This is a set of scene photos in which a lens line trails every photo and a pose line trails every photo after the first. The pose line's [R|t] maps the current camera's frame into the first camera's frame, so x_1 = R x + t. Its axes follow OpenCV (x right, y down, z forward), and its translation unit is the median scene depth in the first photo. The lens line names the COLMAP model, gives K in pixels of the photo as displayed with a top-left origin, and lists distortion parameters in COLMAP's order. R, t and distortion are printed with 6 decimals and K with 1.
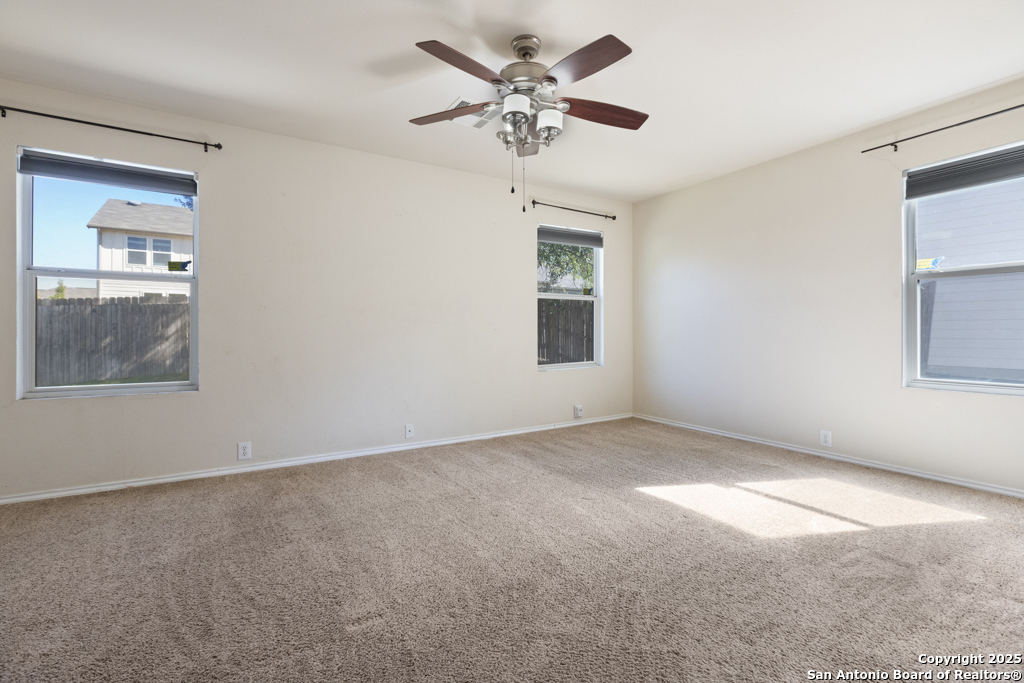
lens RADIAL K [[443.1, 0, 506.8], [0, 443.1, 328.9], [0, 0, 1]] dist [-0.001488, 0.000194]
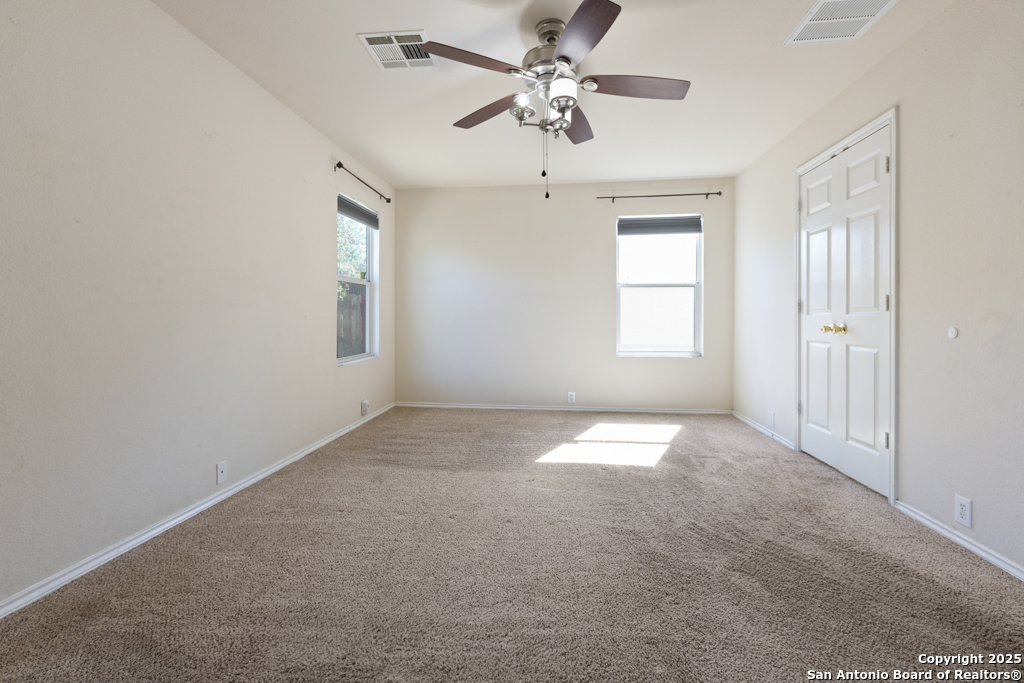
lens RADIAL K [[450.7, 0, 495.1], [0, 450.7, 309.7], [0, 0, 1]] dist [-0.001286, 0.000021]
pose [[0.629392, 0.018971, 0.776856, -0.601752], [-0.008290, 0.999809, -0.017699, 0.001821], [-0.777044, 0.004699, 0.629429, 0.339709]]
